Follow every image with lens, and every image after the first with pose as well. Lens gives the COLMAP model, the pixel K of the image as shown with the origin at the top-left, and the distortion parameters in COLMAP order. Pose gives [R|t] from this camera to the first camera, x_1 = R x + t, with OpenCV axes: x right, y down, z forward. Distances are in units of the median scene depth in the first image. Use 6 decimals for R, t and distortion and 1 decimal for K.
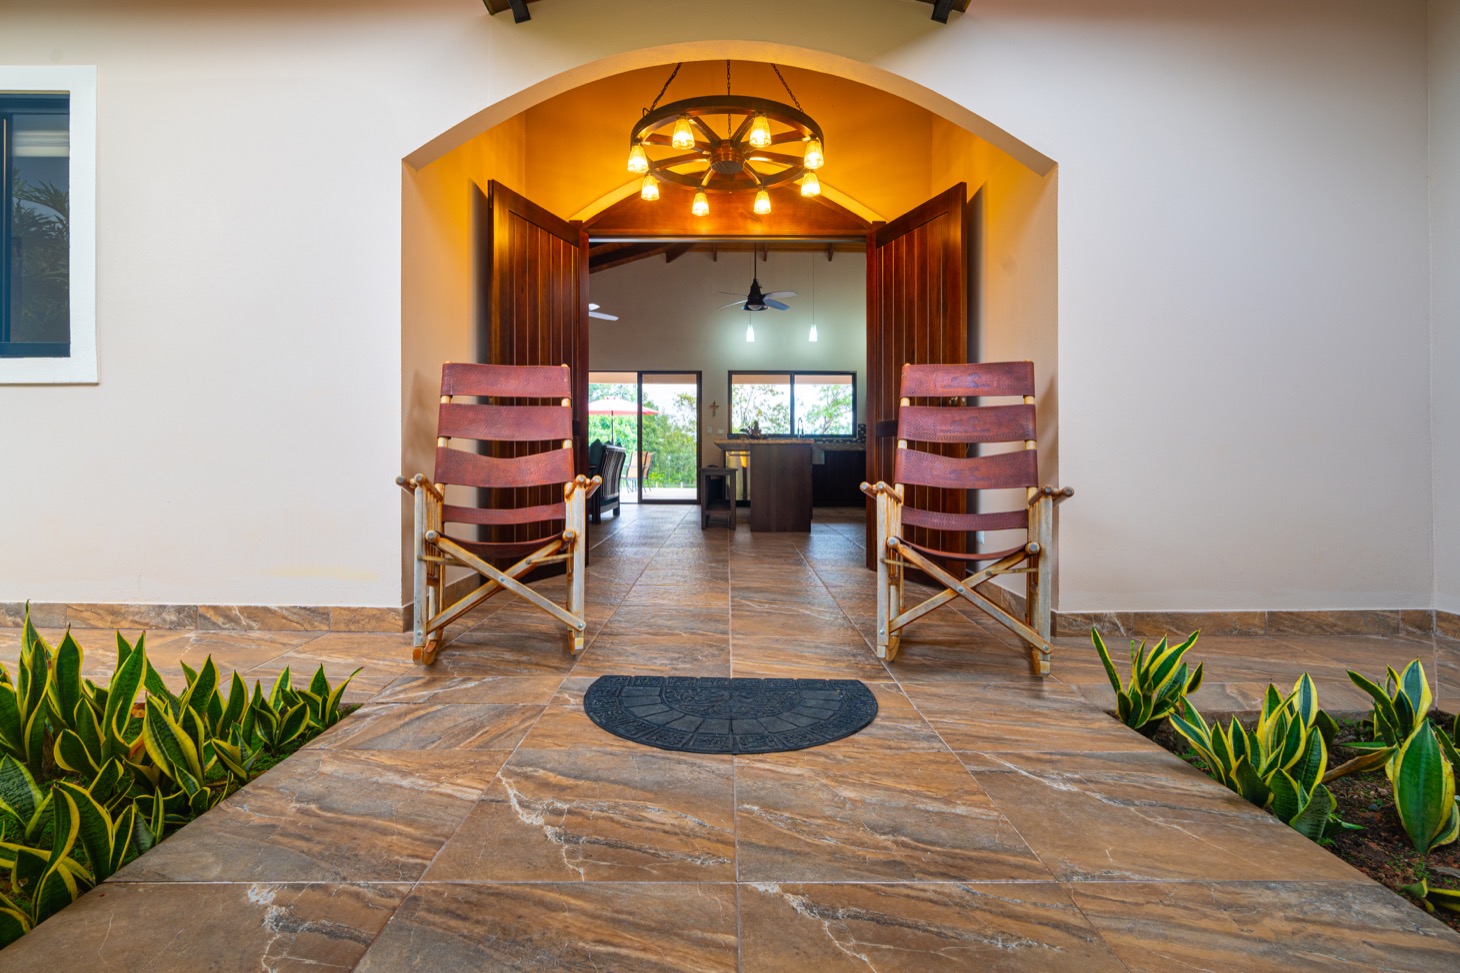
lens RADIAL K [[684.6, 0, 717.3], [0, 684.6, 477.9], [0, 0, 1]] dist [-0.012859, 0.004943]
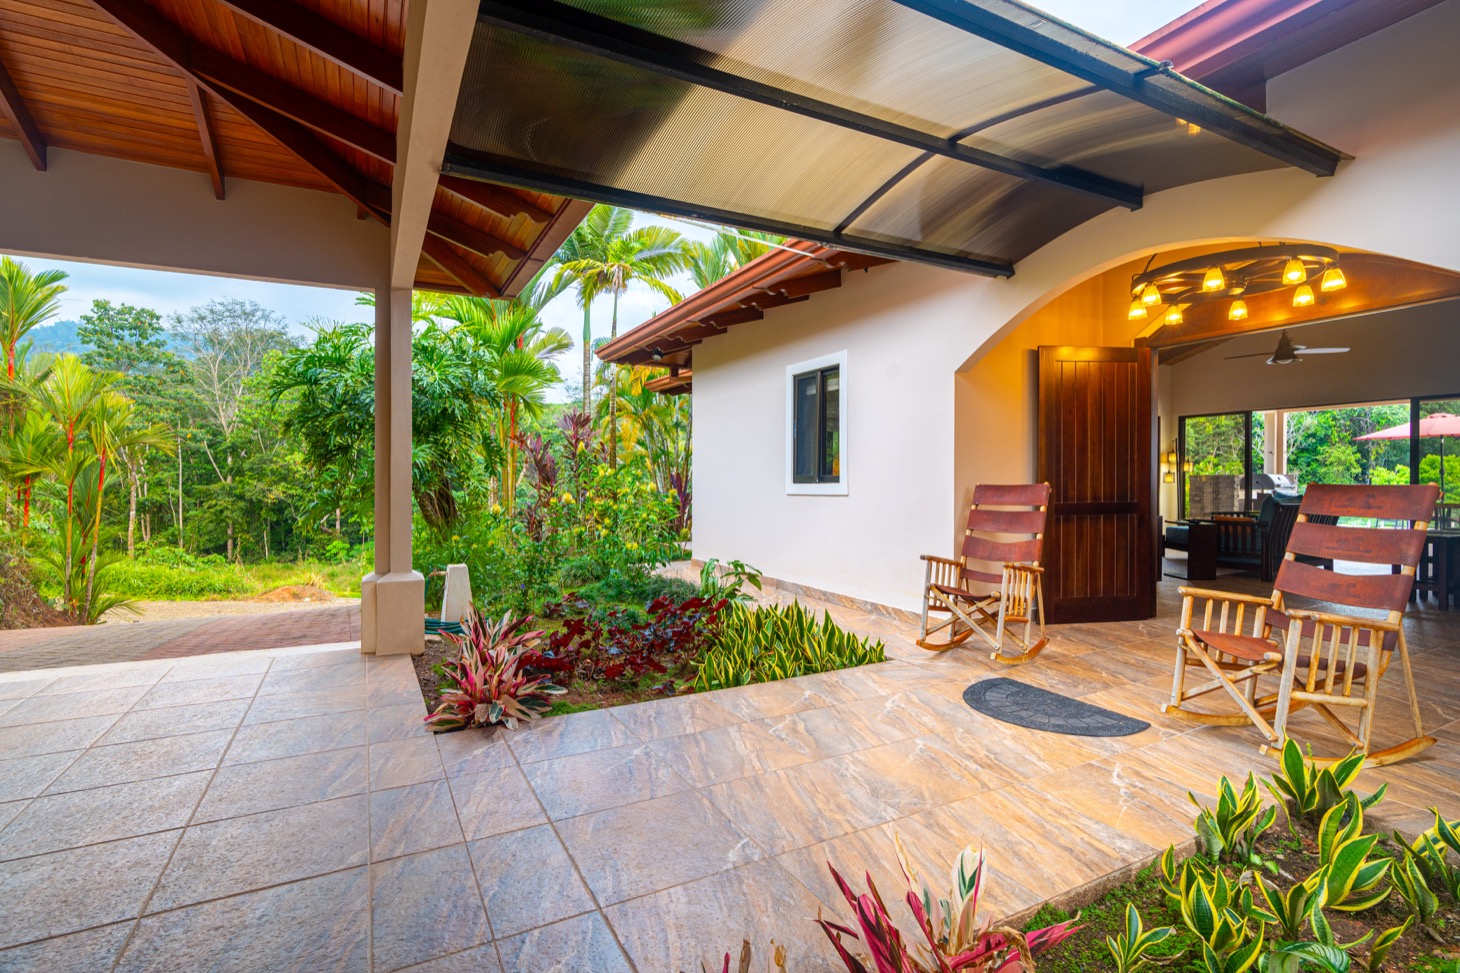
lens RADIAL K [[684.6, 0, 723.9], [0, 684.6, 488.5], [0, 0, 1]] dist [-0.012859, 0.004943]
pose [[0.471044, 0.004273, -0.882099, 1.357021], [-0.011580, 0.999932, -0.001340, -0.243673], [0.882034, 0.010846, 0.471061, -0.614147]]
